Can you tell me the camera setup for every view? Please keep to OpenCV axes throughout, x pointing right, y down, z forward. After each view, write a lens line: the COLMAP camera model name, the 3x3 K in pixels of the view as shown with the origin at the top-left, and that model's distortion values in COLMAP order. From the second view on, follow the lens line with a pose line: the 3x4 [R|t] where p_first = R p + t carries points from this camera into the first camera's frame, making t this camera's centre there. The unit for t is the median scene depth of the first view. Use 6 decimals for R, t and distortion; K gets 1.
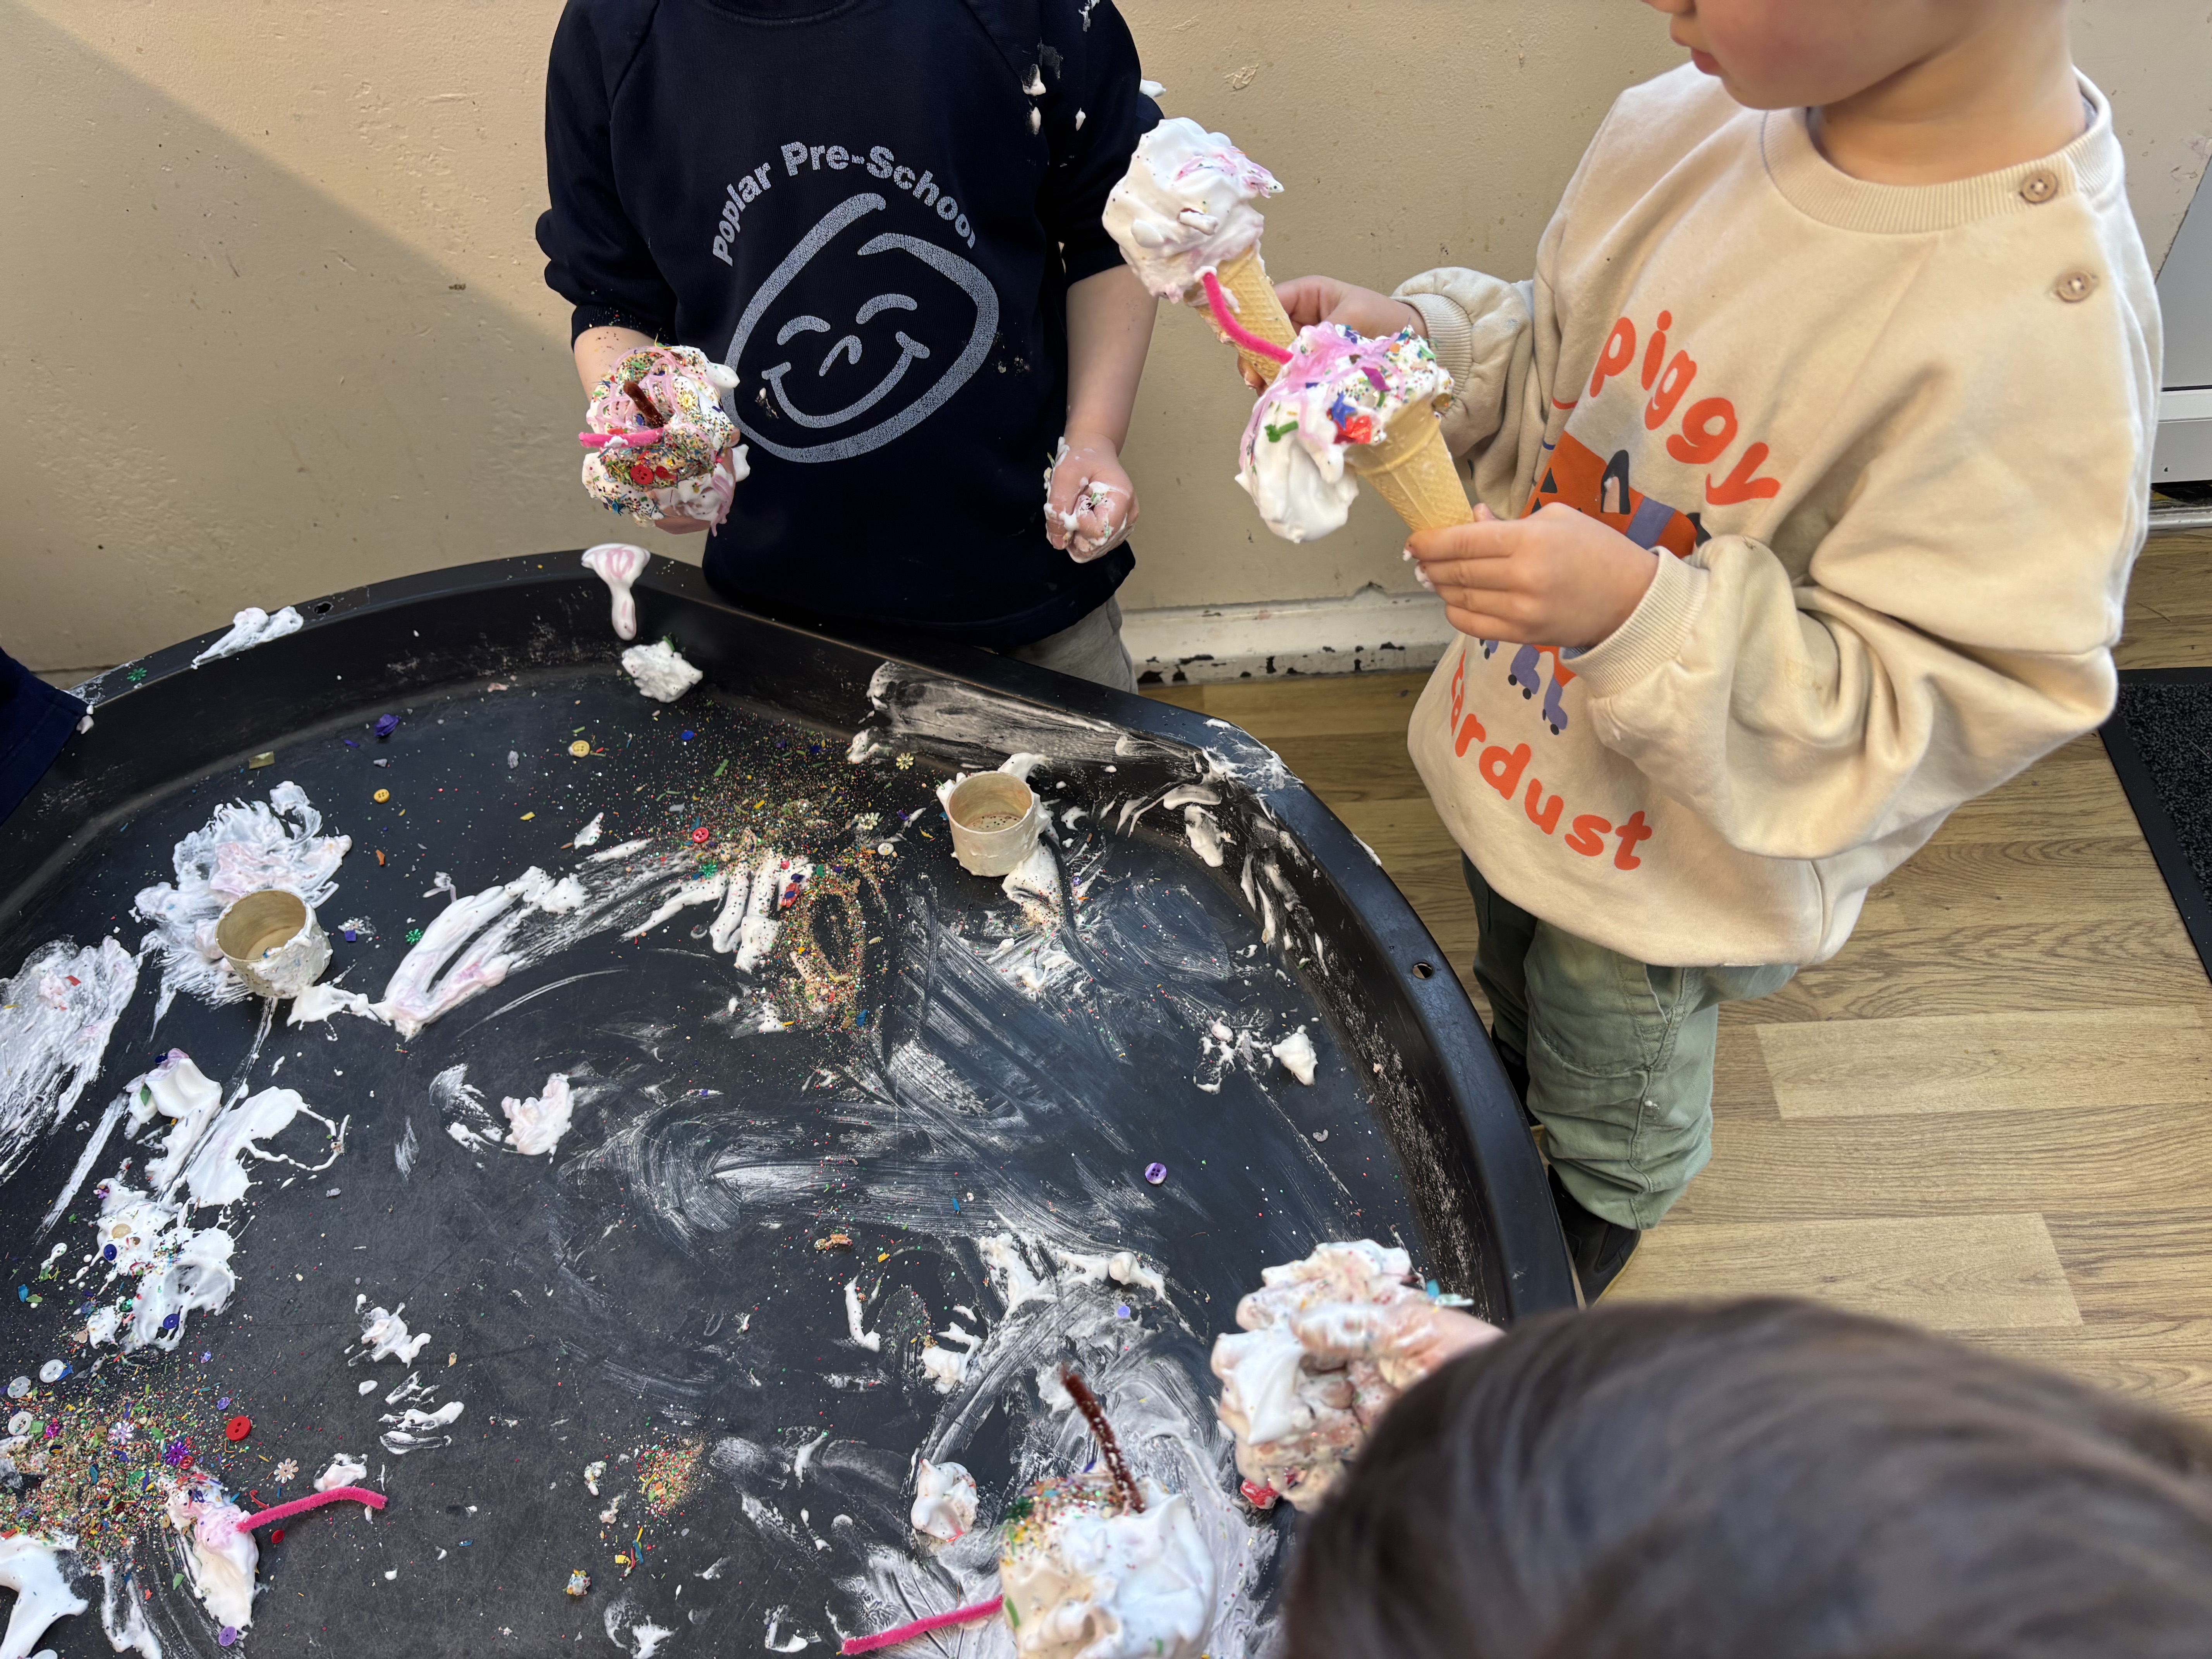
lens RADIAL K [[1815.9, 0, 1105.5], [0, 1815.9, 820.6], [0, 0, 1]] dist [-0.019318, 0.002008]
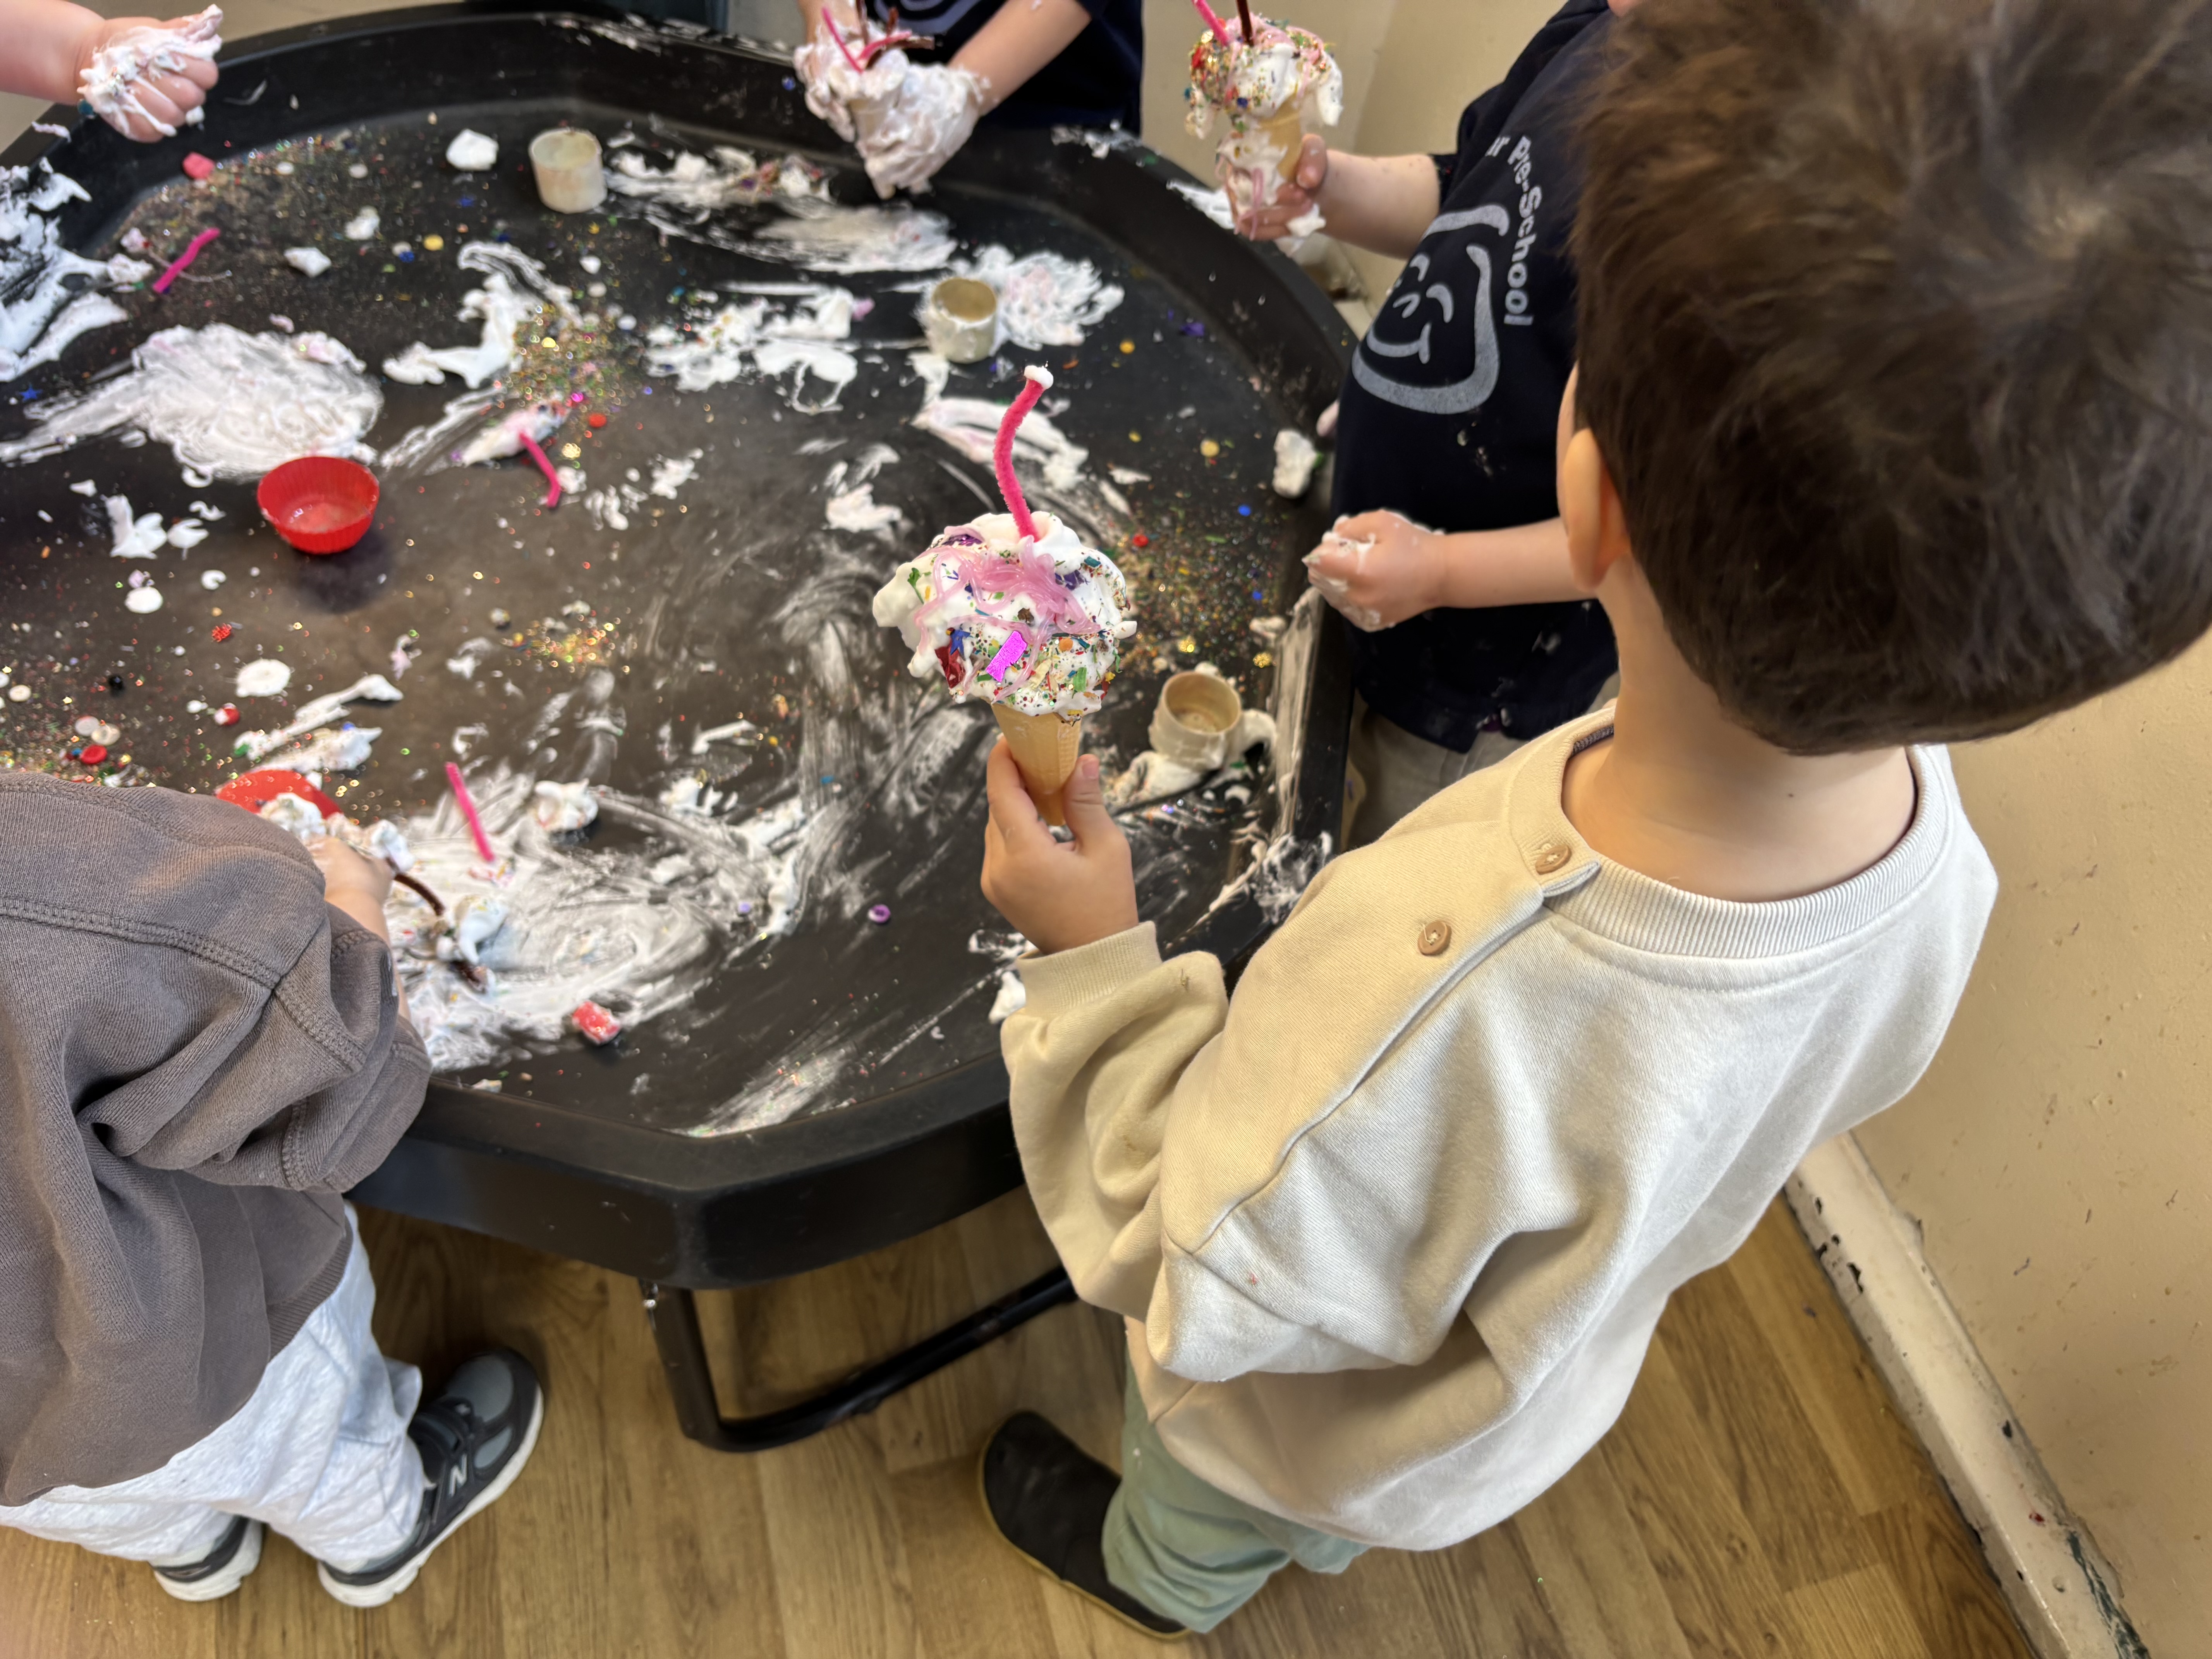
lens RADIAL K [[1815.9, 0, 1107.4], [0, 1815.9, 837.2], [0, 0, 1]] dist [-0.019318, 0.002008]
pose [[0.232184, 0.822337, -0.519473, 0.595561], [-0.826187, 0.448591, 0.340855, -0.320784], [0.513329, 0.350041, 0.783559, 0.174586]]
